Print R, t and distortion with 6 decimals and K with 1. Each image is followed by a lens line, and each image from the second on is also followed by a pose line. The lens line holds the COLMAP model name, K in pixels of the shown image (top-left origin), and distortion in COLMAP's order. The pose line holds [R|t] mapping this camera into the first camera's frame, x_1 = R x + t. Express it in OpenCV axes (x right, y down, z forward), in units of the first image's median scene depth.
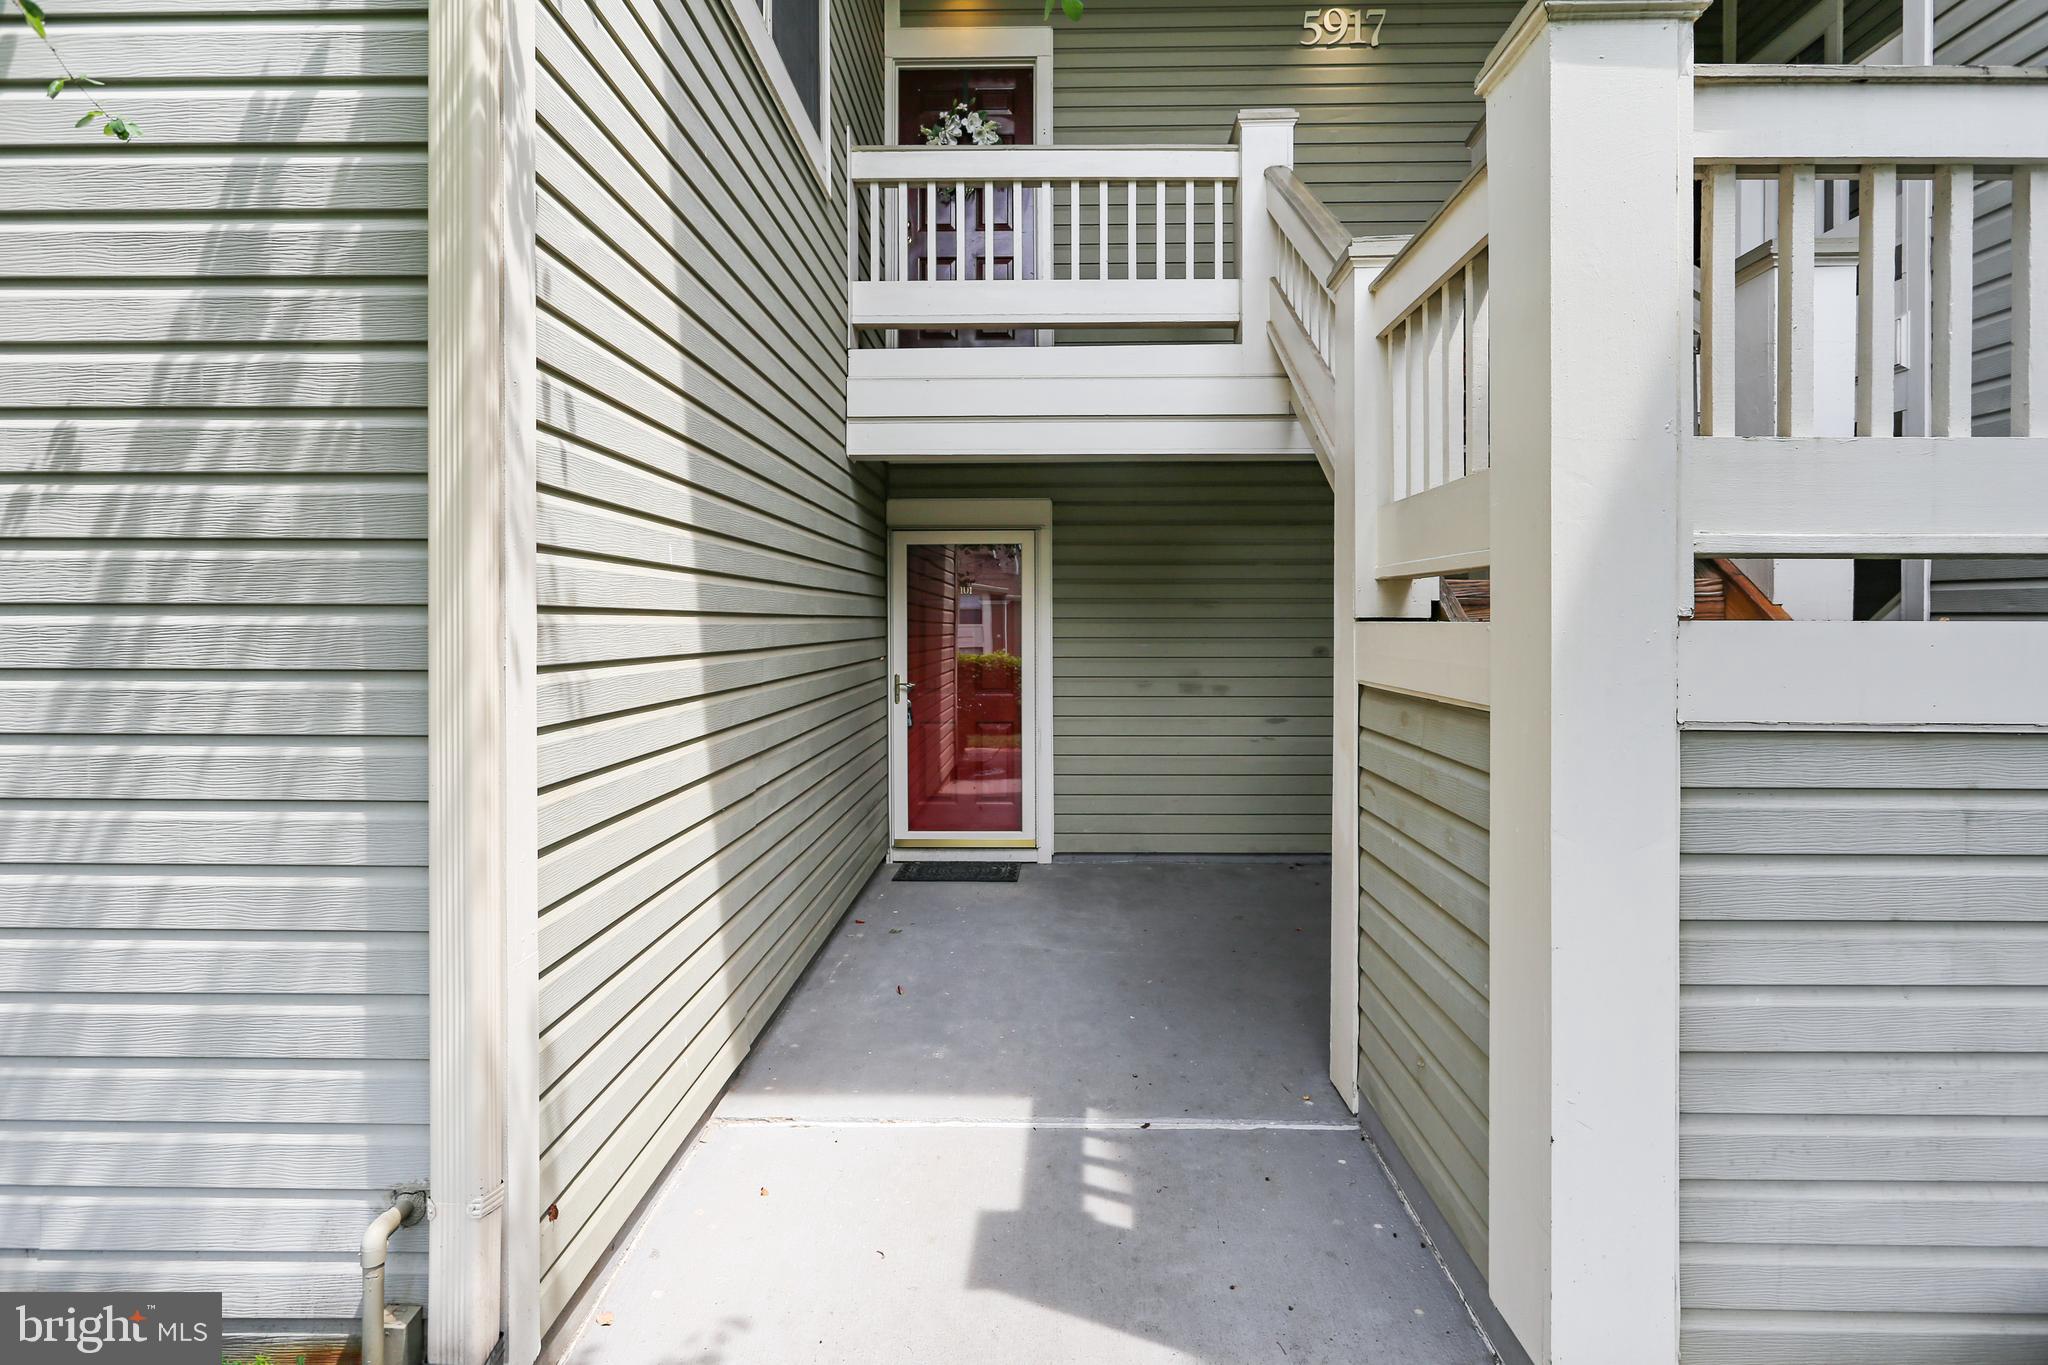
lens RADIAL K [[1014.8, 0, 1027.2], [0, 1014.8, 629.8], [0, 0, 1]] dist [-0.001078, -0.000018]
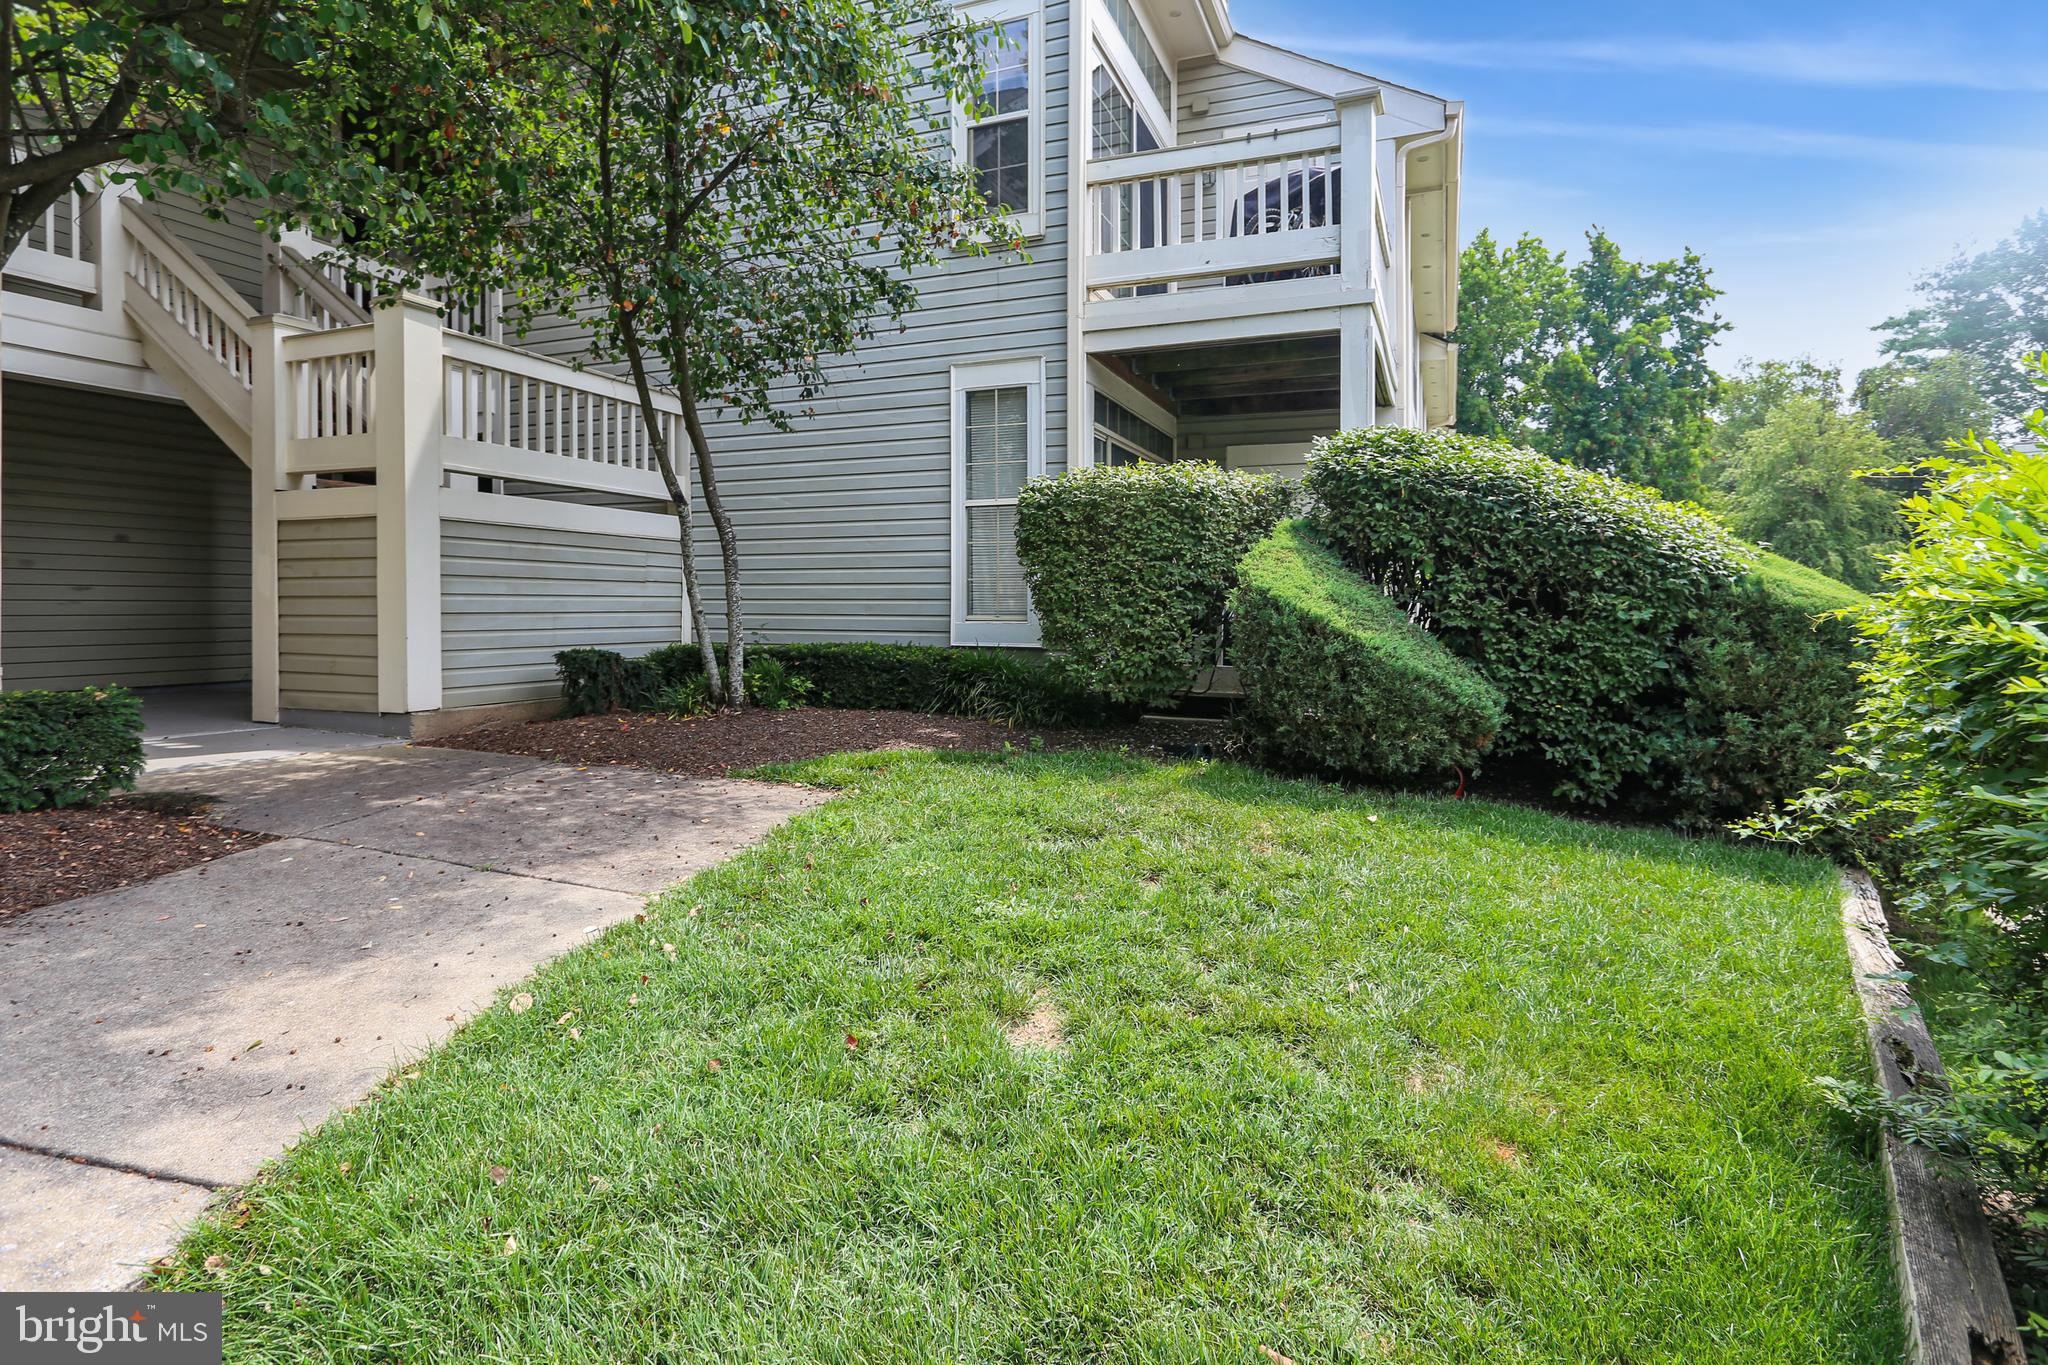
lens RADIAL K [[1014.8, 0, 1027.2], [0, 1014.8, 629.8], [0, 0, 1]] dist [-0.001078, -0.000018]
pose [[0.359356, -0.019421, 0.932998, -1.123359], [0.001464, 0.999794, 0.020247, 0.247278], [-0.933199, -0.005910, 0.359310, -1.267169]]
